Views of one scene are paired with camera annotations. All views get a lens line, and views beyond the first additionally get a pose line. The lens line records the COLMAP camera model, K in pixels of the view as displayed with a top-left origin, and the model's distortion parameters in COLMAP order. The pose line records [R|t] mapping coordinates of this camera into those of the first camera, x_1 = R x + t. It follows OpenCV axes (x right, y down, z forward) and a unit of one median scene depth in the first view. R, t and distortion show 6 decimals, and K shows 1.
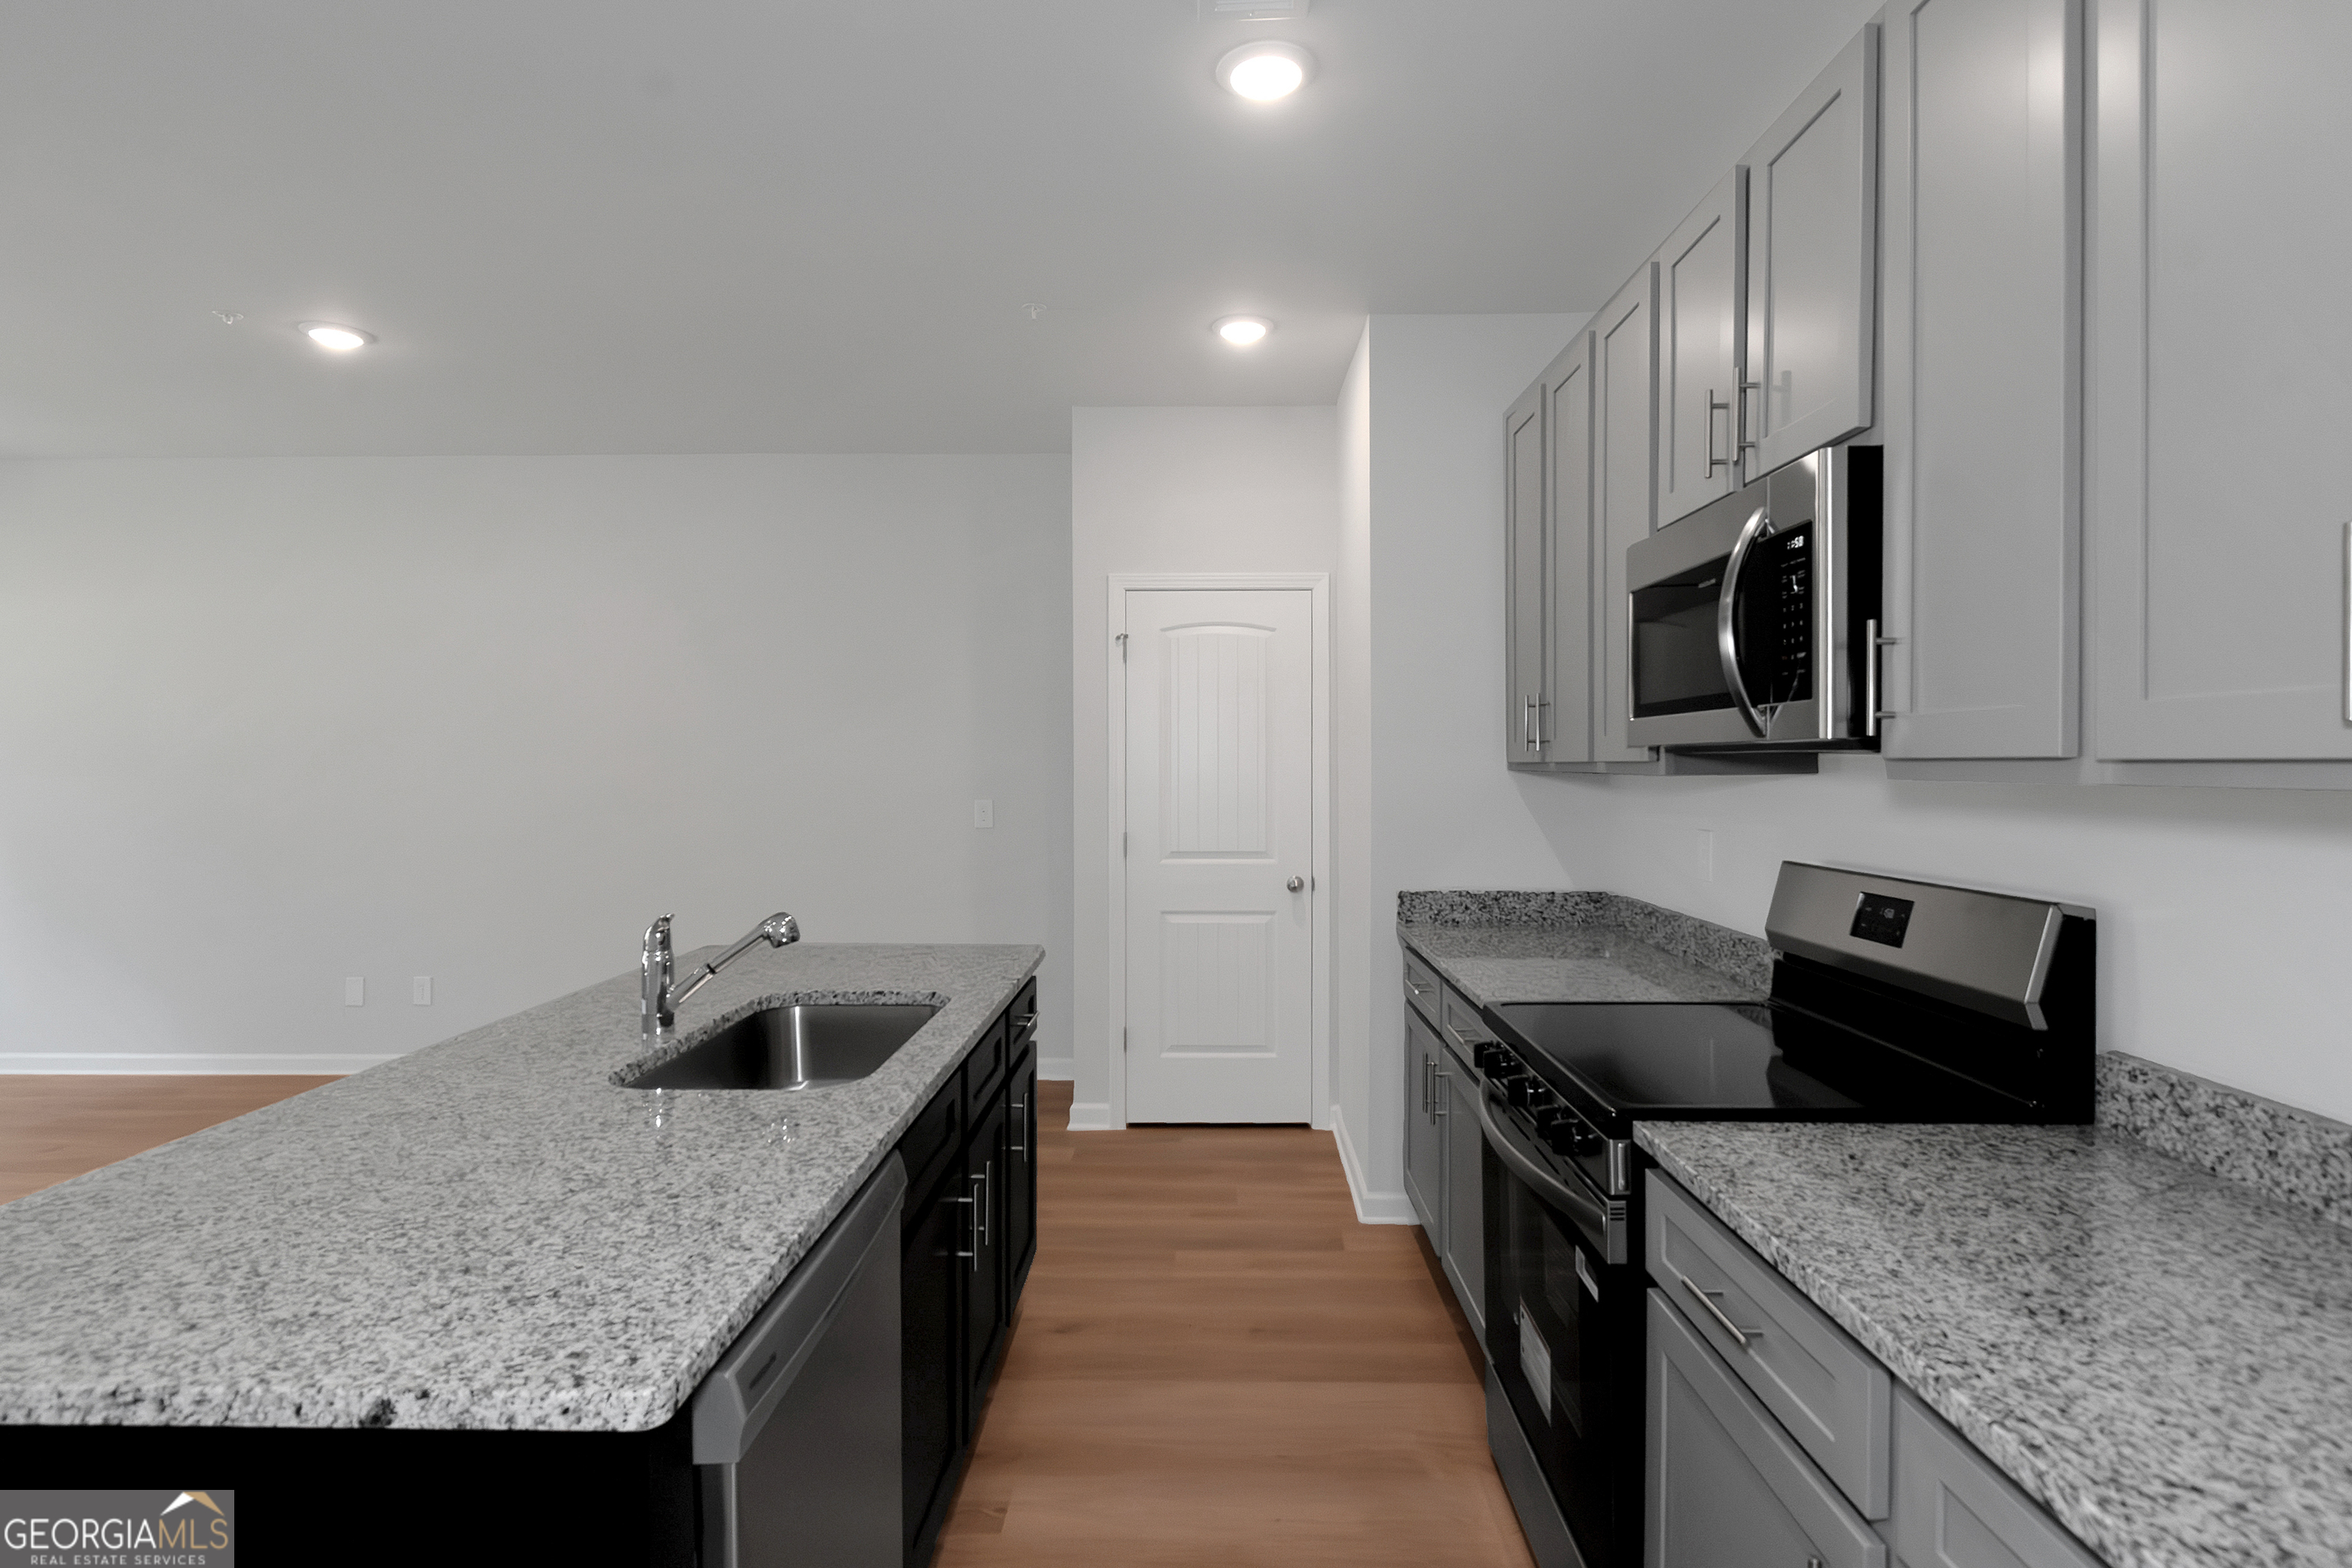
lens RADIAL K [[1165.4, 0, 1161.4], [0, 1165.4, 772.3], [0, 0, 1]] dist [0.000902, -0.003428]
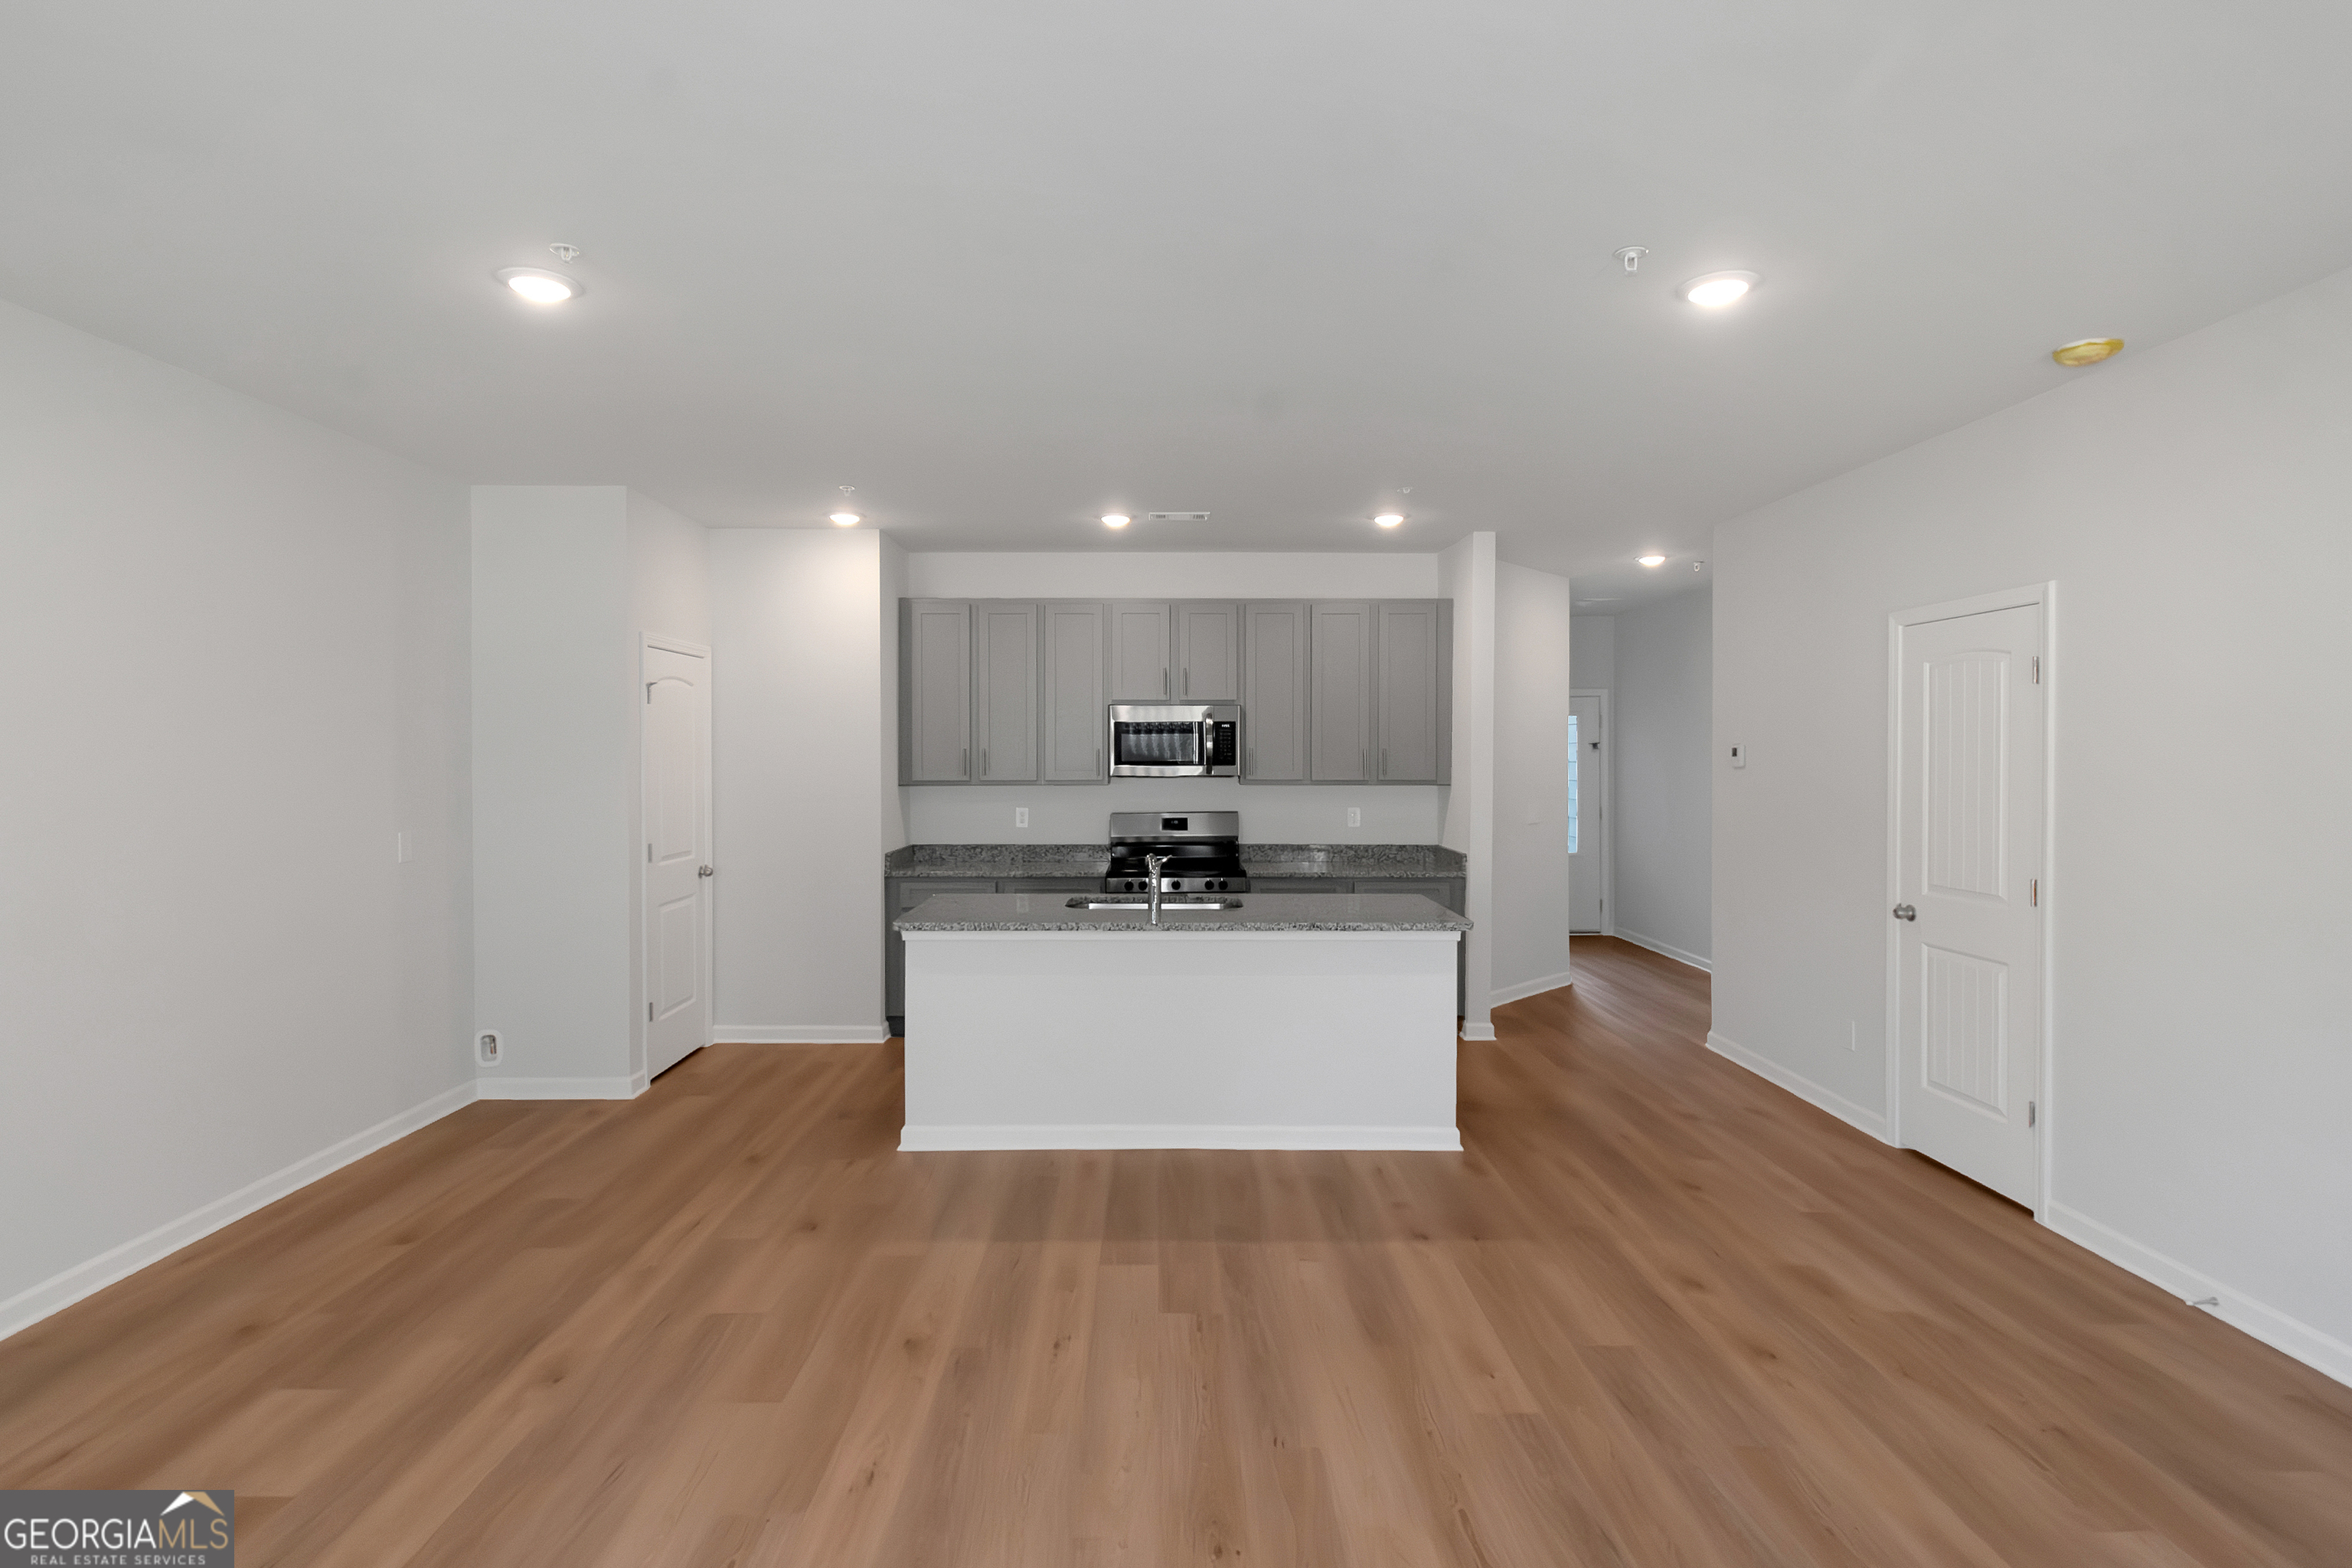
lens RADIAL K [[1165.4, 0, 1161.4], [0, 1165.4, 772.3], [0, 0, 1]] dist [0.000902, -0.003428]
pose [[-0.029205, -0.017115, 0.999427, -2.540161], [0.005706, 0.999834, 0.017289, -0.083207], [-0.999557, 0.006208, -0.029102, 0.980755]]
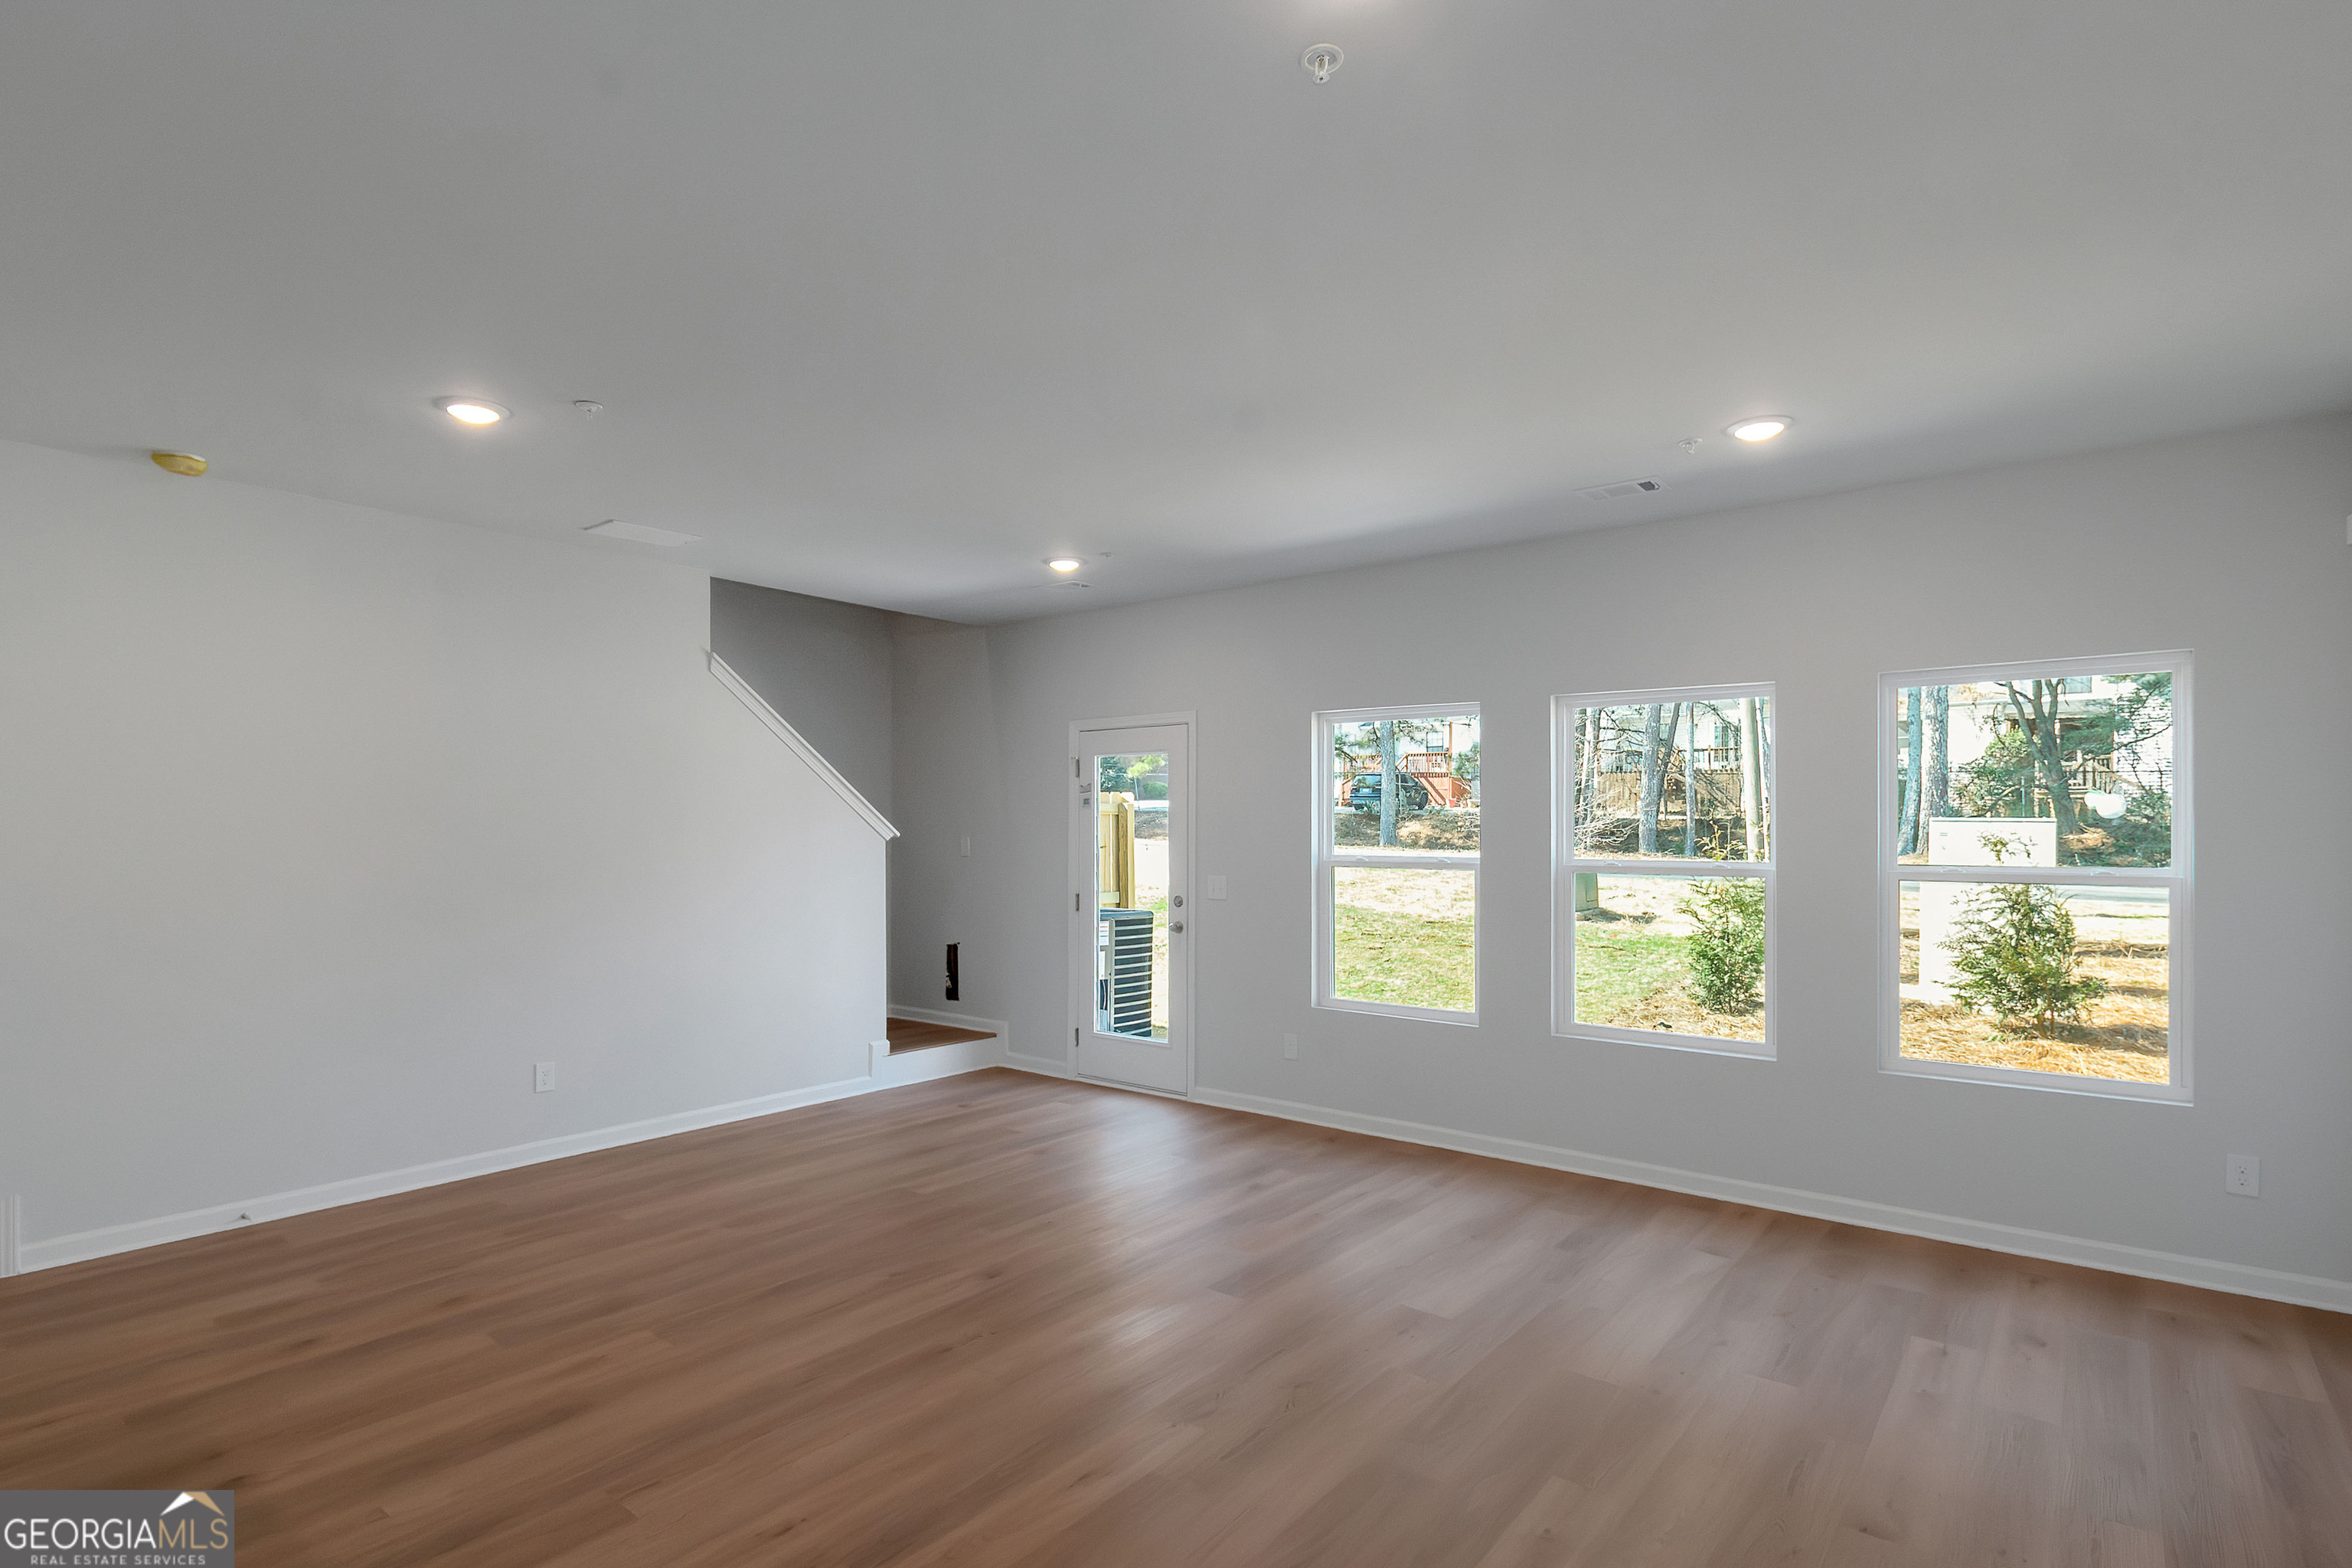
lens RADIAL K [[1168.1, 0, 1142.7], [0, 1168.1, 824.5], [0, 0, 1]] dist [0.000686, -0.001238]
pose [[-0.613618, -0.003219, -0.789596, -0.515063], [-0.005538, 0.999985, 0.000227, -0.051666], [0.789584, 0.004512, -0.613626, 2.005358]]
